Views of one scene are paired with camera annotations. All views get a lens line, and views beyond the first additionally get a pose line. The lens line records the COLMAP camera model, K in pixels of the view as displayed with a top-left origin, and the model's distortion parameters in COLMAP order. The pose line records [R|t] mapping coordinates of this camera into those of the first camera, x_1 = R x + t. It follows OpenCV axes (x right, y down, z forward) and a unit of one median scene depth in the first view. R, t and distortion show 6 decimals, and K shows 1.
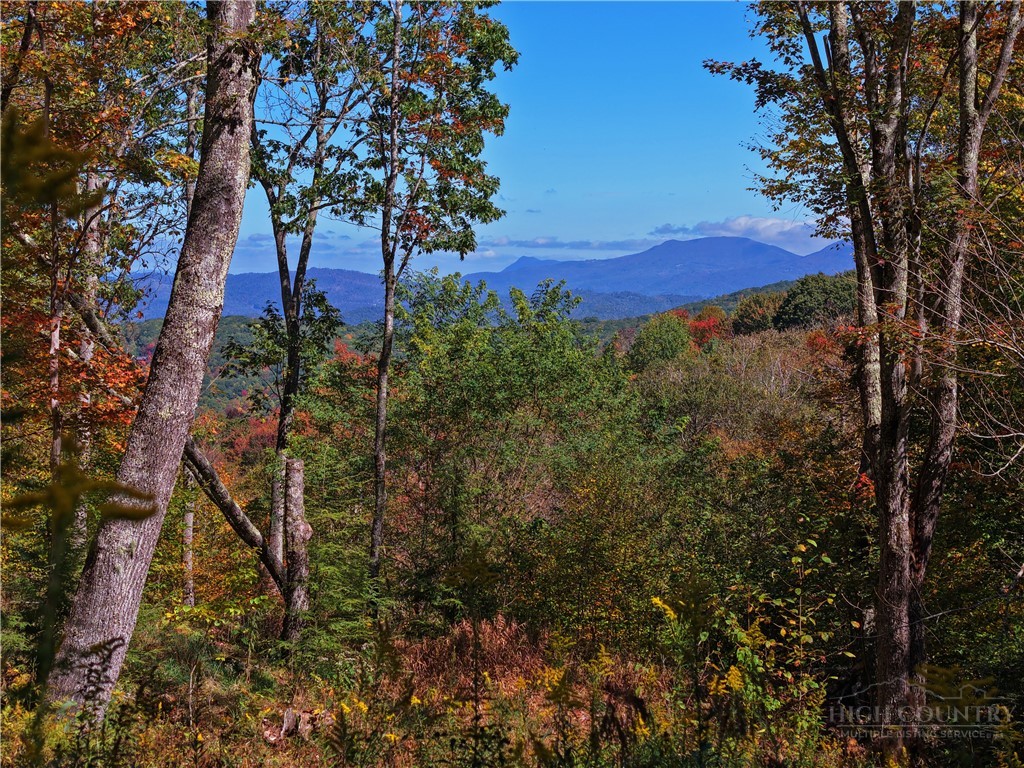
lens RADIAL K [[1951.7, 0, 511.3], [0, 1951.7, 385.9], [0, 0, 1]] dist [-0.296655, 0.000000]
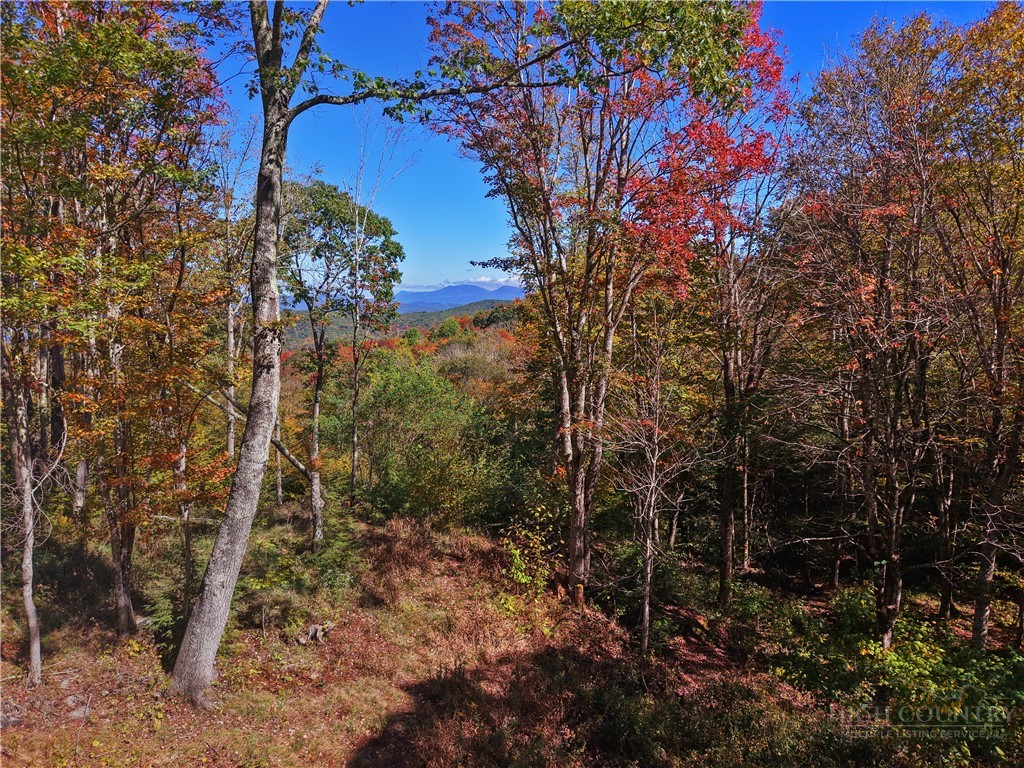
lens RADIAL K [[615.0, 0, 526.3], [0, 615.0, 375.0], [0, 0, 1]] dist [-0.040059, -0.006703]
pose [[0.979212, -0.016104, 0.202198, -0.006977], [0.002079, 0.997588, 0.069385, -0.066269], [-0.202827, -0.067522, 0.976884, 0.140498]]
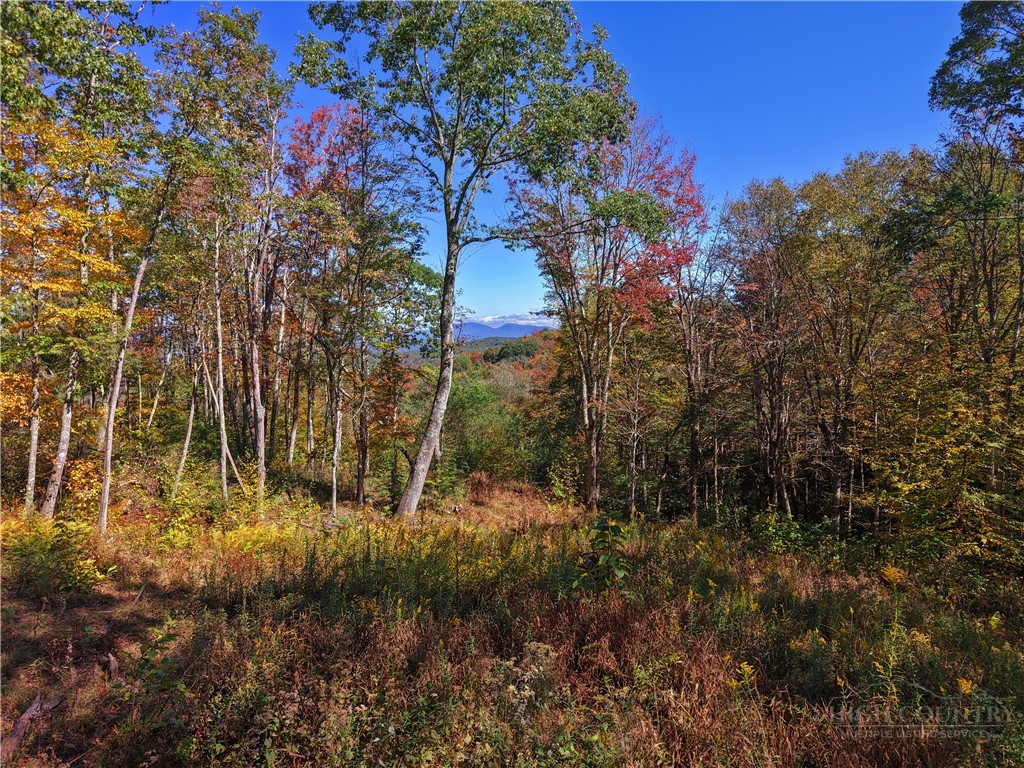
lens RADIAL K [[615.0, 0, 517.3], [0, 615.0, 384.1], [0, 0, 1]] dist [-0.040059, -0.006703]
pose [[0.982948, -0.011216, 0.183541, -0.094375], [0.006903, 0.999685, 0.024121, -0.048596], [-0.183754, -0.022443, 0.982716, -0.115736]]
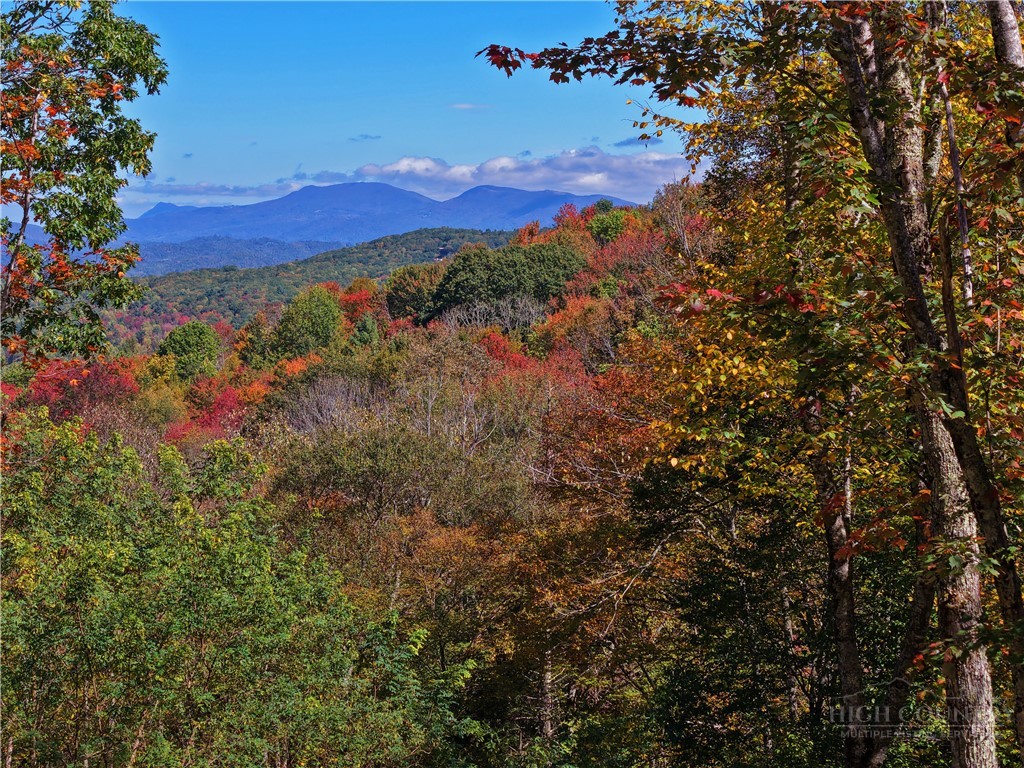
lens RADIAL K [[1951.7, 0, 513.5], [0, 1951.7, 378.5], [0, 0, 1]] dist [-0.296655, 0.000000]
pose [[0.982741, -0.007541, 0.184833, -0.002509], [0.003118, 0.999702, 0.024205, -0.075889], [-0.184961, -0.023211, 0.982472, 0.290100]]
